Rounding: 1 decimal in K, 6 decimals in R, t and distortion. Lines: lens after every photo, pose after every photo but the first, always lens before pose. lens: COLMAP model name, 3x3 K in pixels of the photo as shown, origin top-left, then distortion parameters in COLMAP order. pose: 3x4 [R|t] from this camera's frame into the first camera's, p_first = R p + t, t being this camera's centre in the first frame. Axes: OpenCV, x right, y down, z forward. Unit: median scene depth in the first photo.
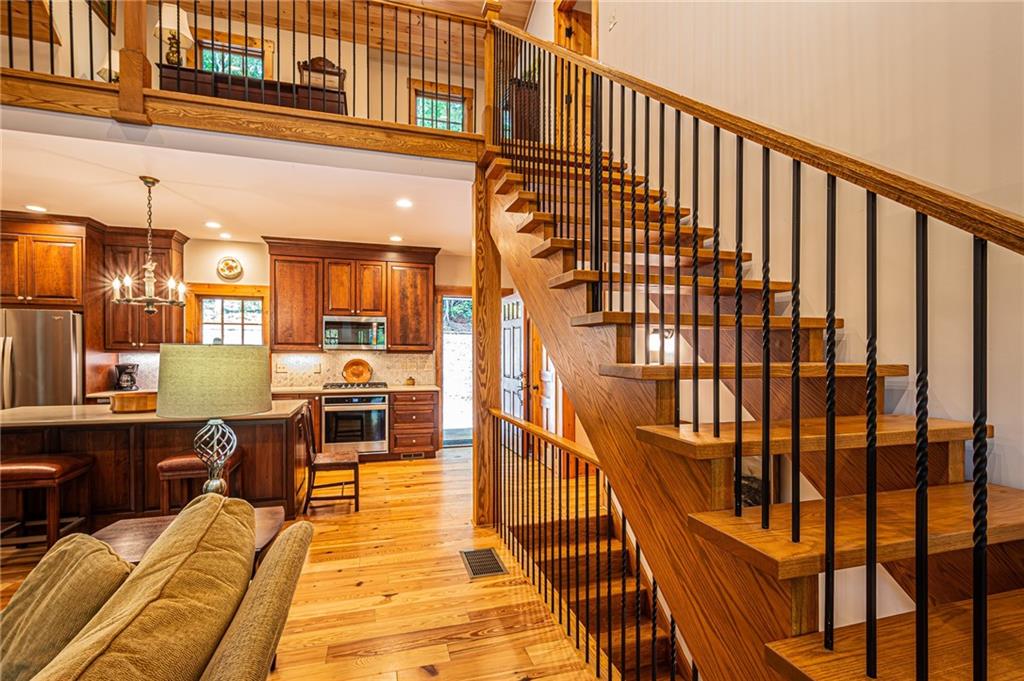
lens RADIAL K [[466.1, 0, 512.9], [0, 466.1, 353.4], [0, 0, 1]] dist [0.000666, -0.000211]
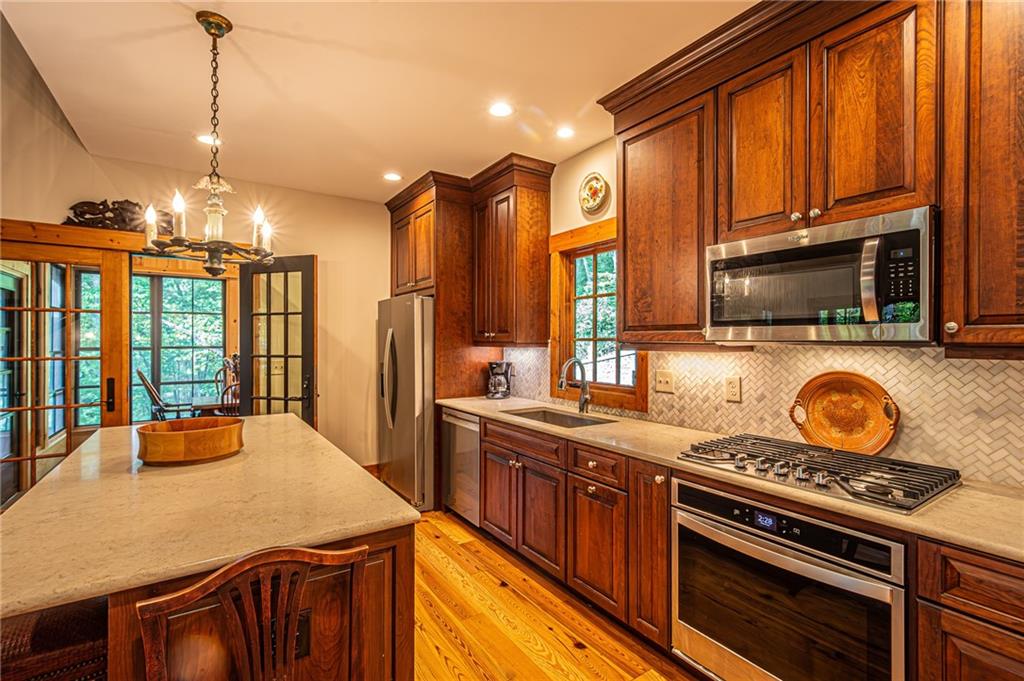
lens RADIAL K [[461.9, 0, 512.0], [0, 461.9, 340.5], [0, 0, 1]] dist [-0.000193, -0.000413]
pose [[0.291698, -0.000266, -0.956510, -0.111452], [-0.006575, 0.999976, -0.002284, -0.007001], [0.956488, 0.006956, 0.291689, 0.749351]]
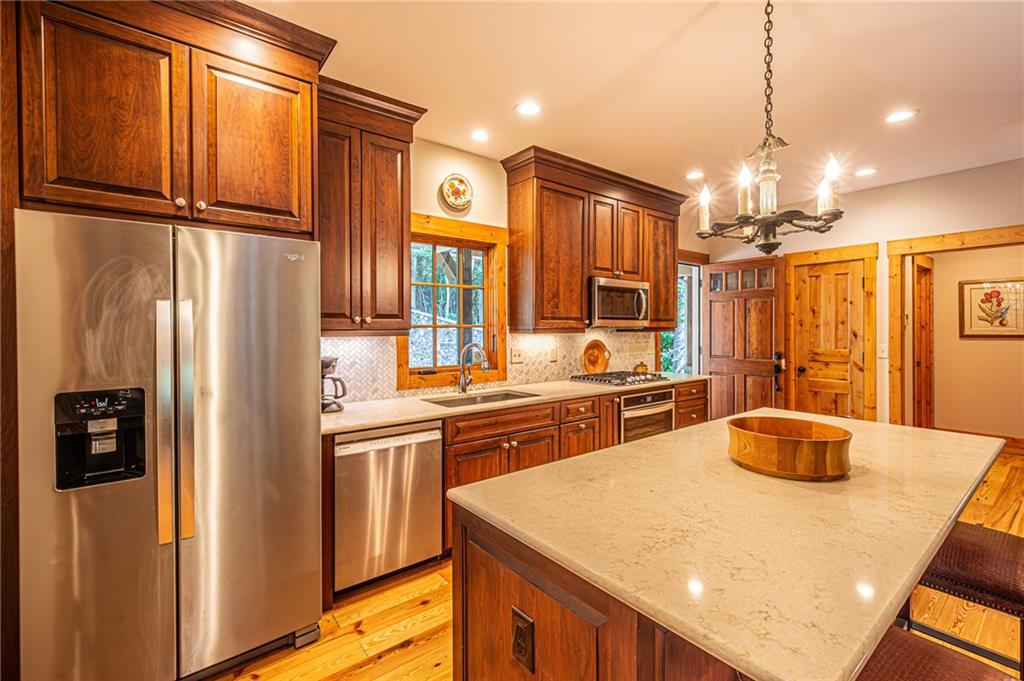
lens RADIAL K [[447.2, 0, 514.9], [0, 447.2, 331.3], [0, 0, 1]] dist [0.001245, 0.000098]
pose [[0.932110, -0.008191, 0.362081, -0.747769], [0.006415, 0.999961, 0.006106, -0.006746], [-0.362117, -0.003369, 0.932126, 0.432857]]
